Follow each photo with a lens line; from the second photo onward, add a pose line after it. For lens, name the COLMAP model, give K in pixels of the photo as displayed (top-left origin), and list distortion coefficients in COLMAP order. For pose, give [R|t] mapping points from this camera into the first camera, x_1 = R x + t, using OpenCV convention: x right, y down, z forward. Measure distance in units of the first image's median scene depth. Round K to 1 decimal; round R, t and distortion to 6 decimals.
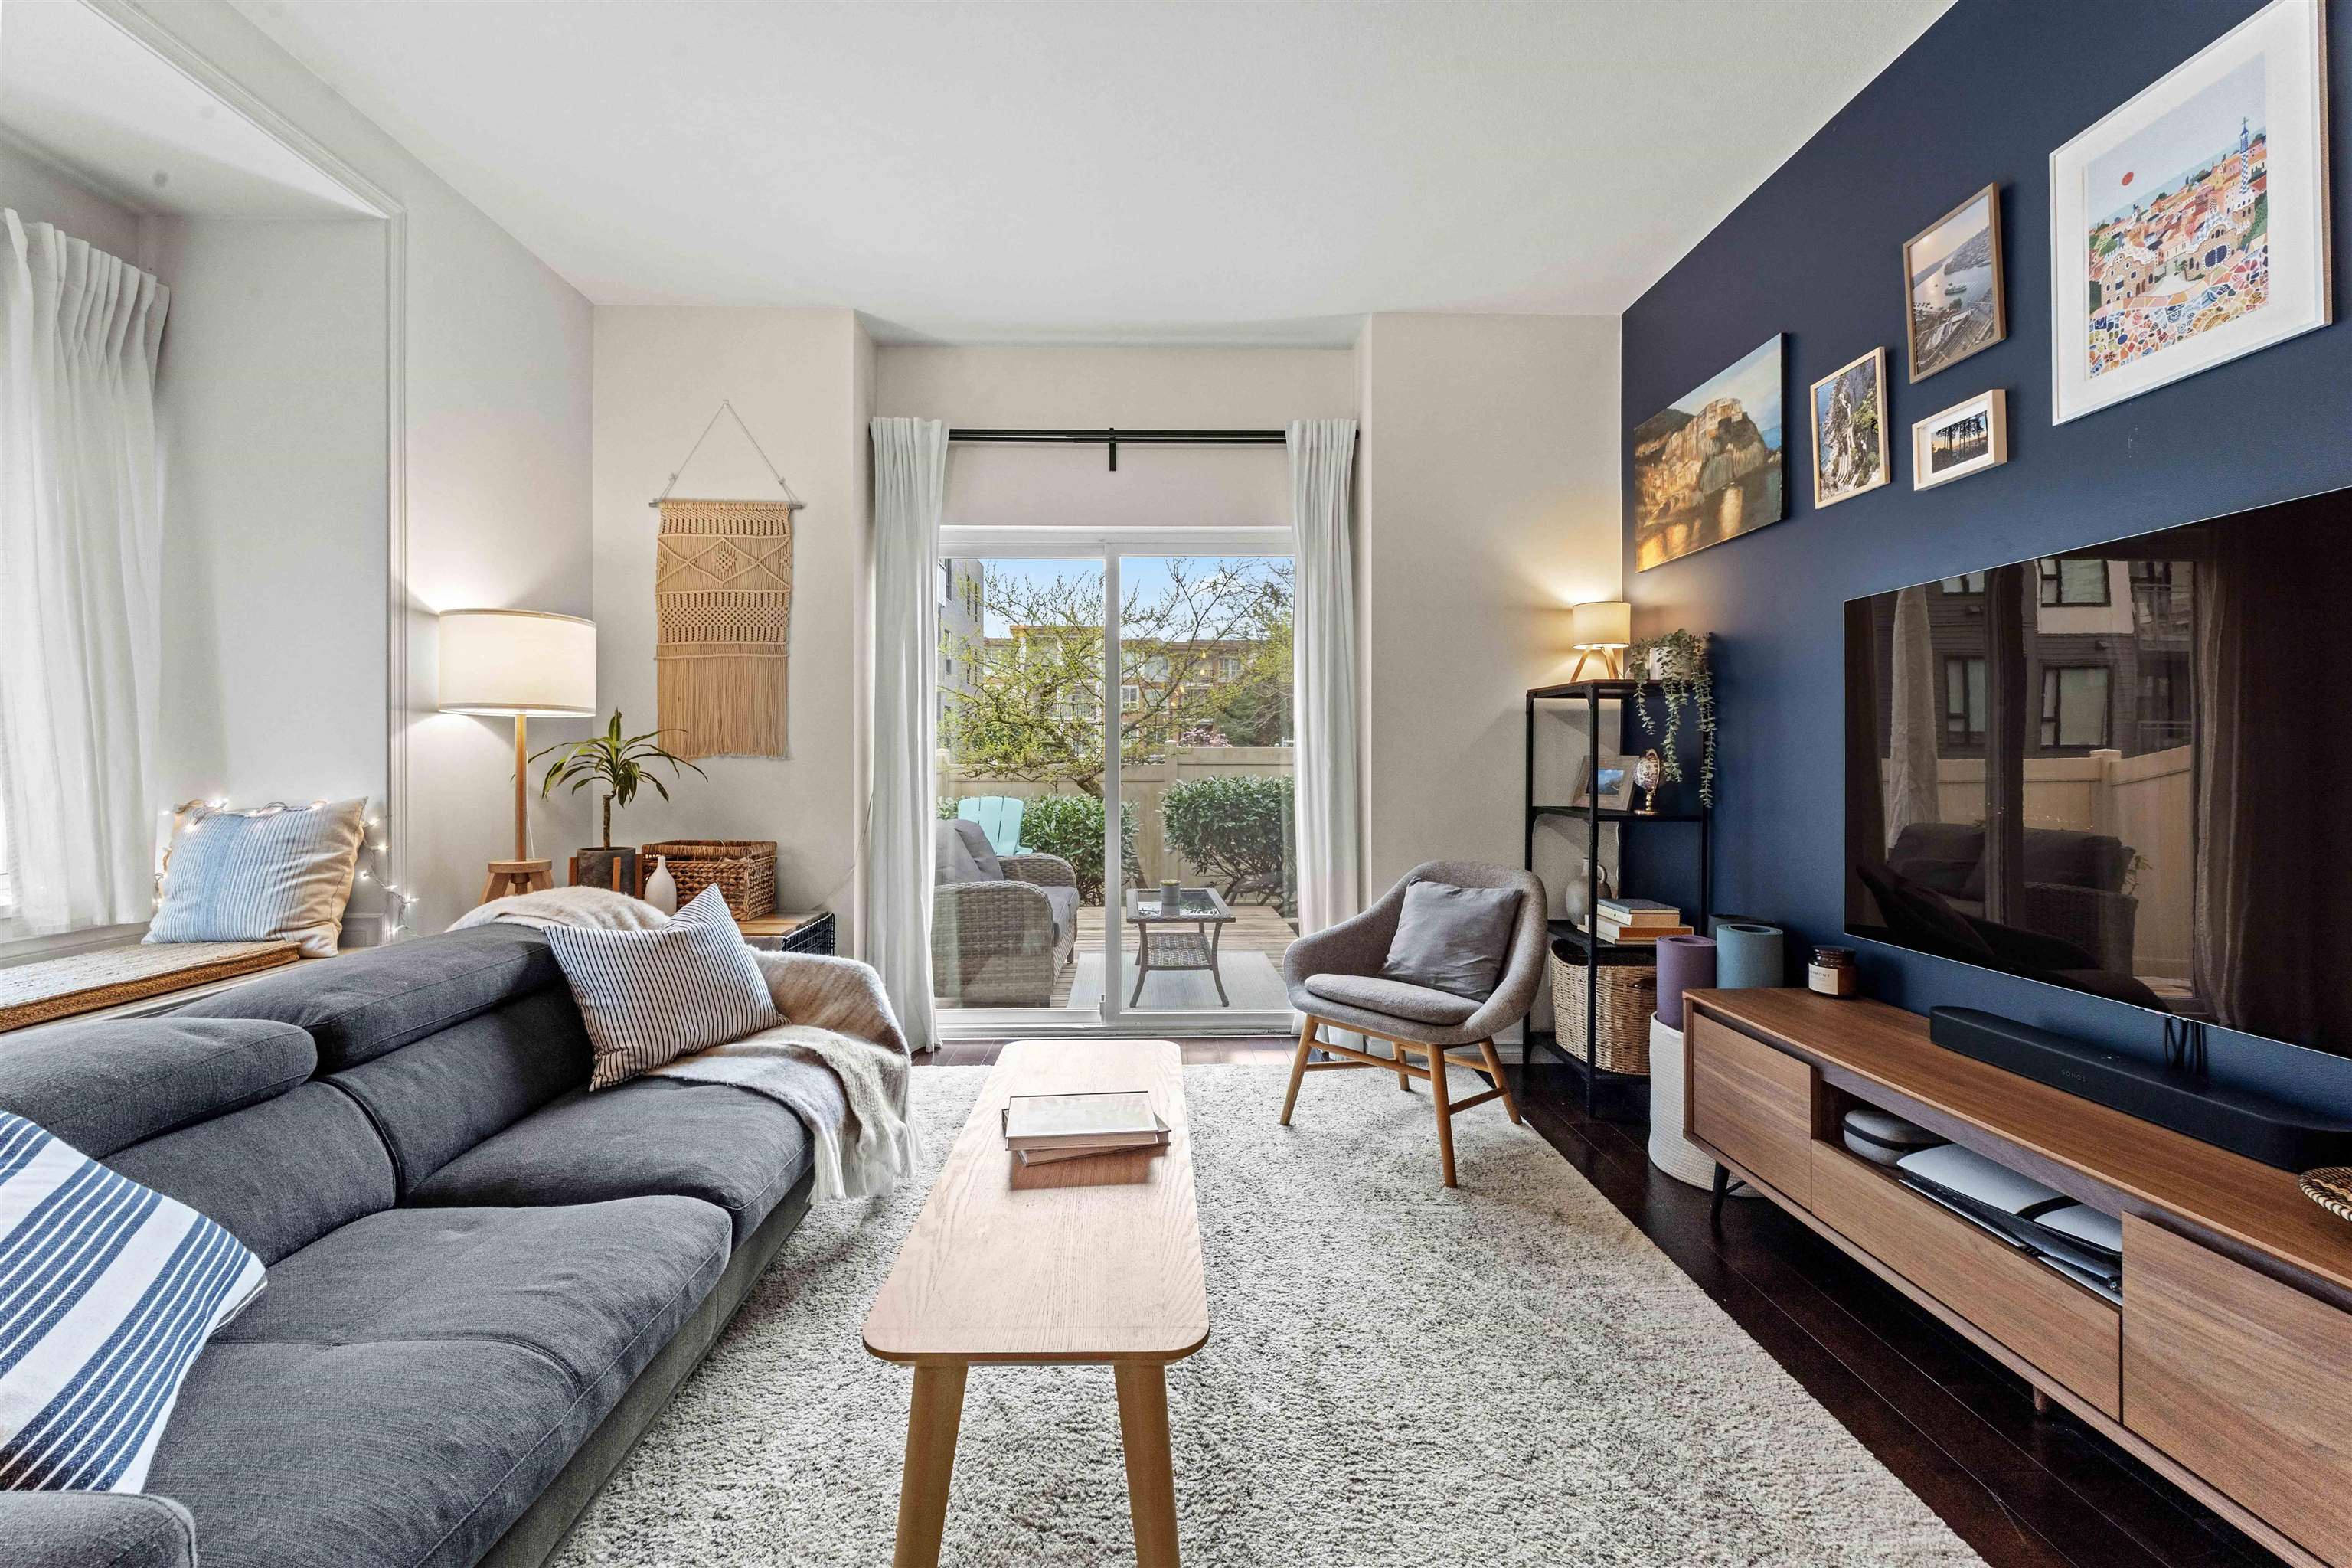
lens RADIAL K [[942.6, 0, 1162.7], [0, 942.6, 758.8], [0, 0, 1]] dist [-0.001760, 0.000140]
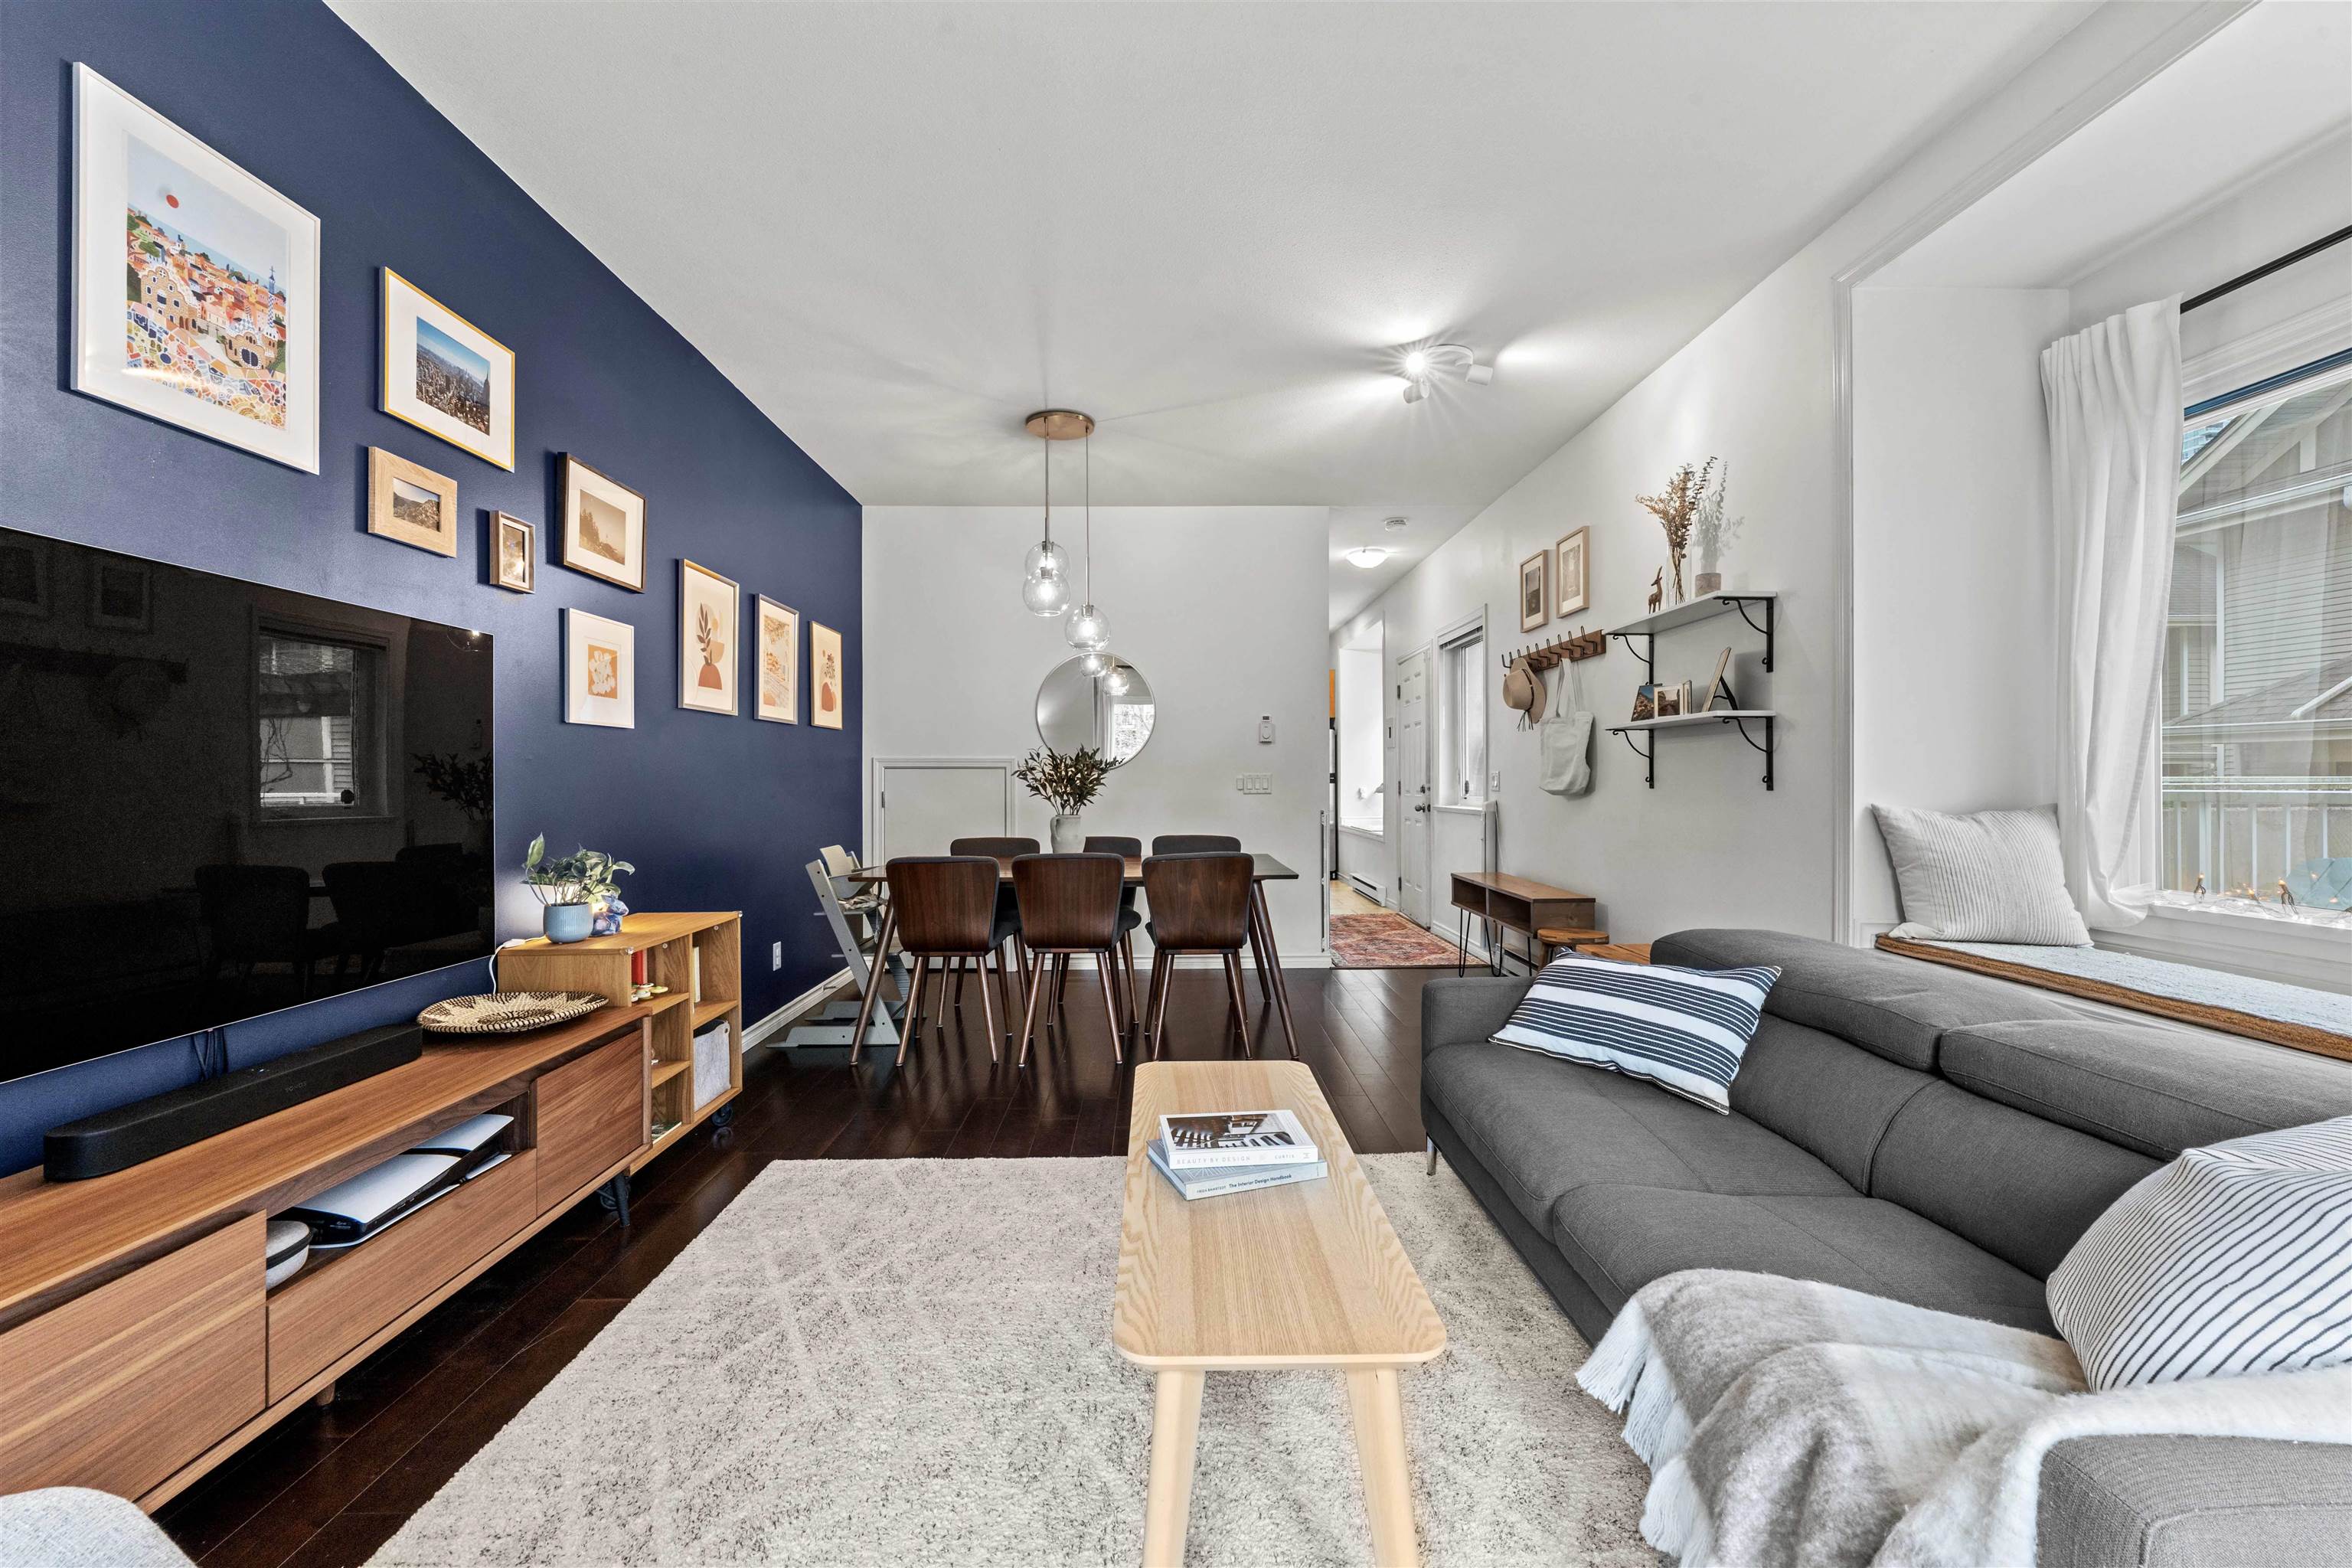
lens RADIAL K [[932.8, 0, 1165.4], [0, 932.8, 782.6], [0, 0, 1]] dist [-0.001966, -0.000599]
pose [[-0.999950, 0.004387, 0.008939, -0.013579], [0.004395, 0.999990, 0.000846, -0.001641], [-0.008935, 0.000885, -0.999960, 1.183233]]
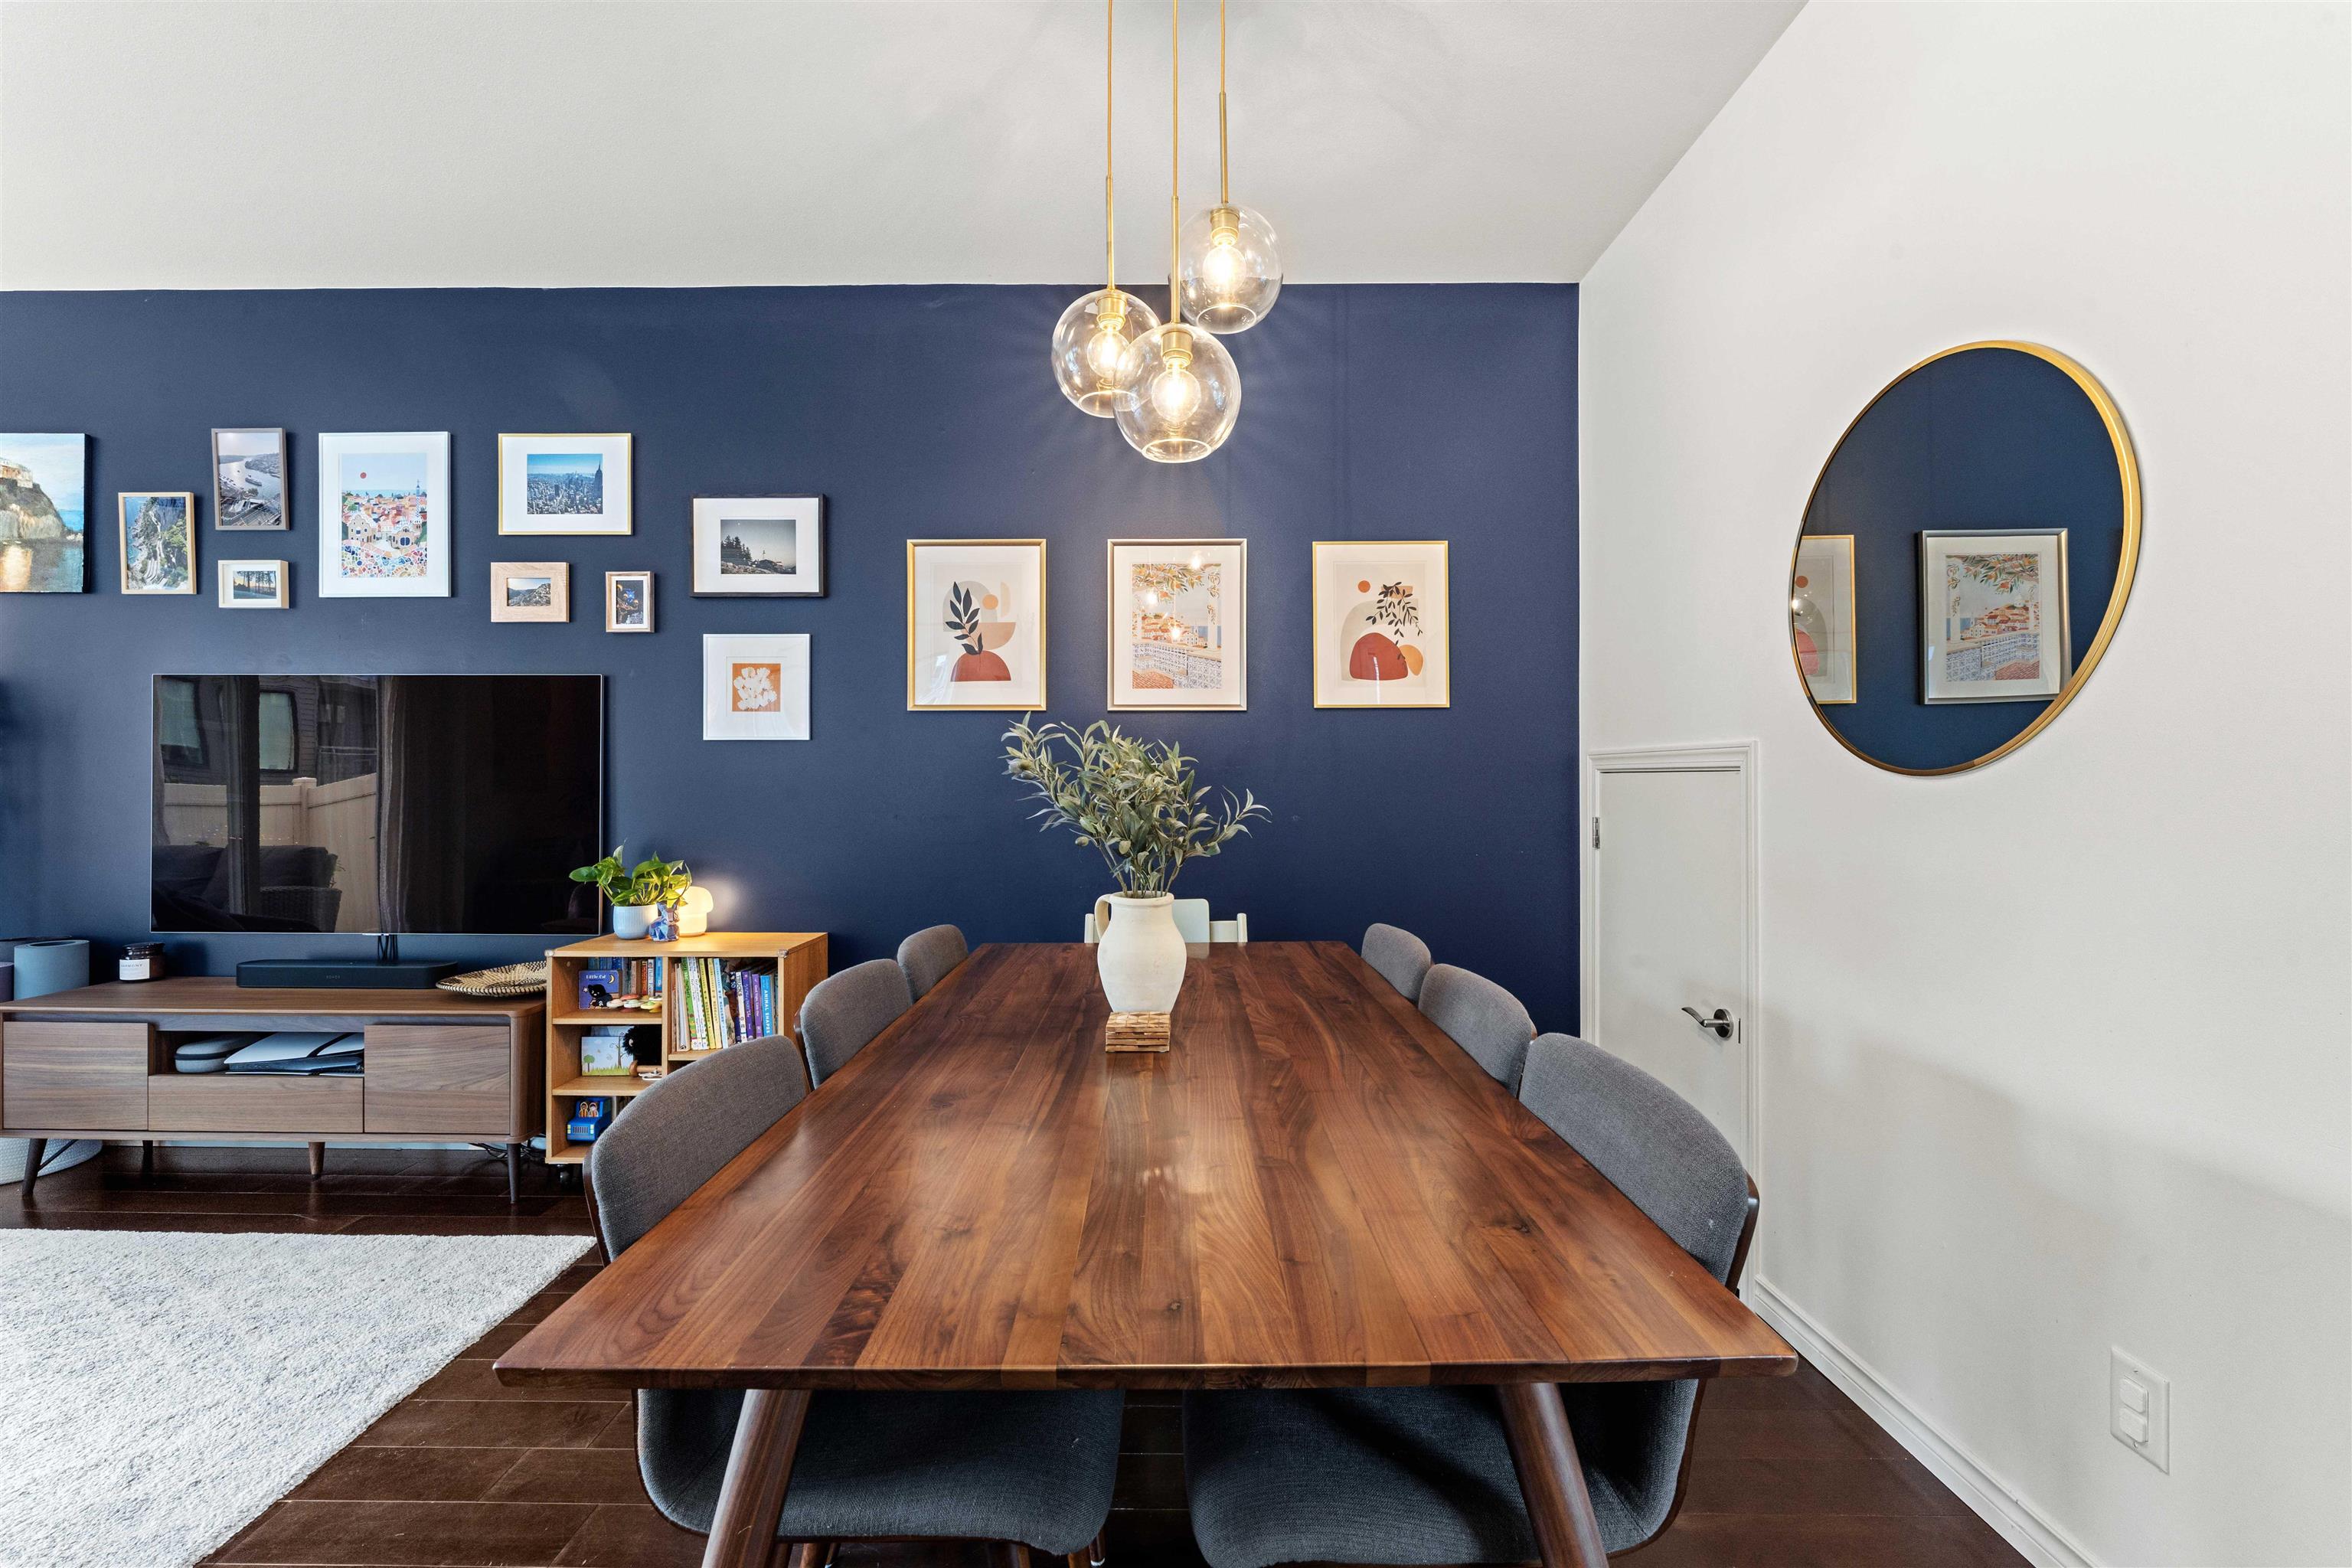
lens RADIAL K [[944.9, 0, 1166.3], [0, 944.9, 777.0], [0, 0, 1]] dist [-0.001924, -0.000056]
pose [[0.030513, 0.005950, 0.999517, -0.440546], [-0.003508, 0.999977, -0.005846, -0.019972], [-0.999528, -0.003328, 0.030533, -0.359125]]
